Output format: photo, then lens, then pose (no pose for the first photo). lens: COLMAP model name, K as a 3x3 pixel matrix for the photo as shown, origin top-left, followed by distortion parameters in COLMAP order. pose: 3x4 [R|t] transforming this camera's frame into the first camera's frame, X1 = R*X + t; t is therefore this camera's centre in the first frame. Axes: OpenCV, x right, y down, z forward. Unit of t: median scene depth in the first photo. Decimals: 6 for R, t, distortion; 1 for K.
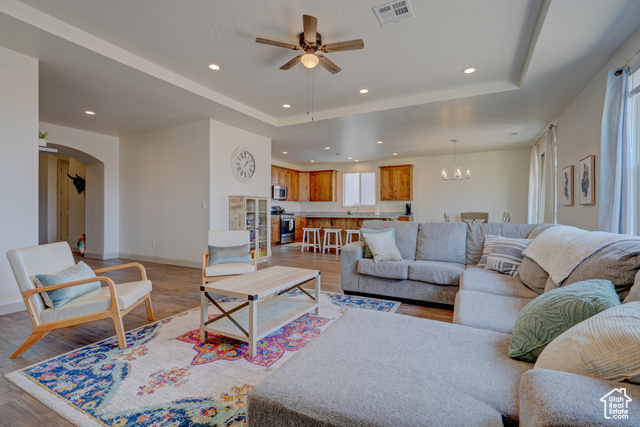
lens RADIAL K [[287.6, 0, 321.1], [0, 287.6, 212.0], [0, 0, 1]] dist [0.001902, 0.000184]
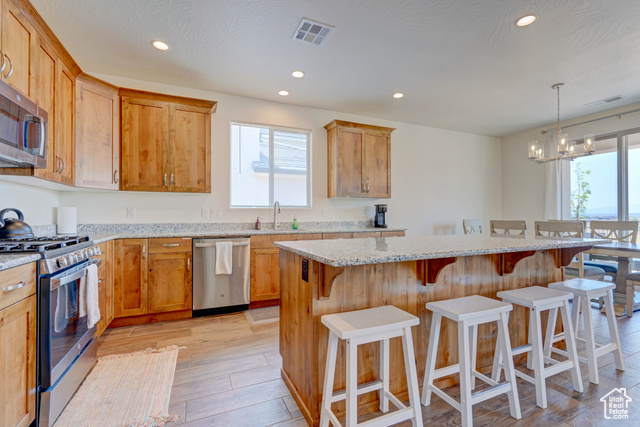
lens RADIAL K [[287.6, 0, 318.9], [0, 287.6, 212.9], [0, 0, 1]] dist [0.001902, 0.000184]
pose [[0.623898, -0.000380, 0.781506, -0.153409], [0.005367, 0.999978, -0.003799, -0.011702], [-0.781487, 0.006565, 0.623886, 0.701413]]
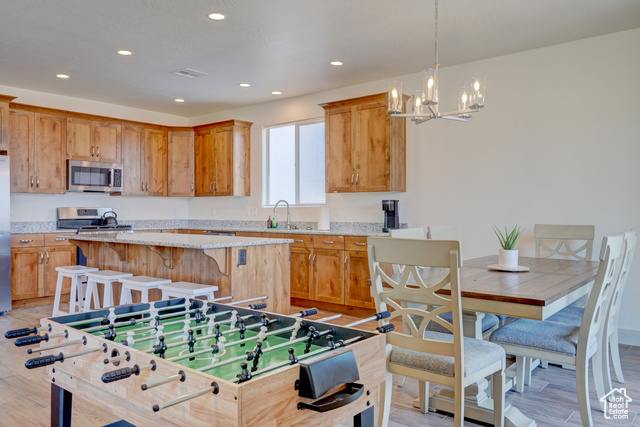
lens RADIAL K [[491.8, 0, 320.1], [0, 491.8, 214.0], [0, 0, 1]] dist [0.004600, 0.000761]
pose [[0.981458, -0.003088, -0.191655, 0.307297], [0.002630, 0.999993, -0.002644, -0.008832], [0.191661, 0.002091, 0.981459, 0.334364]]
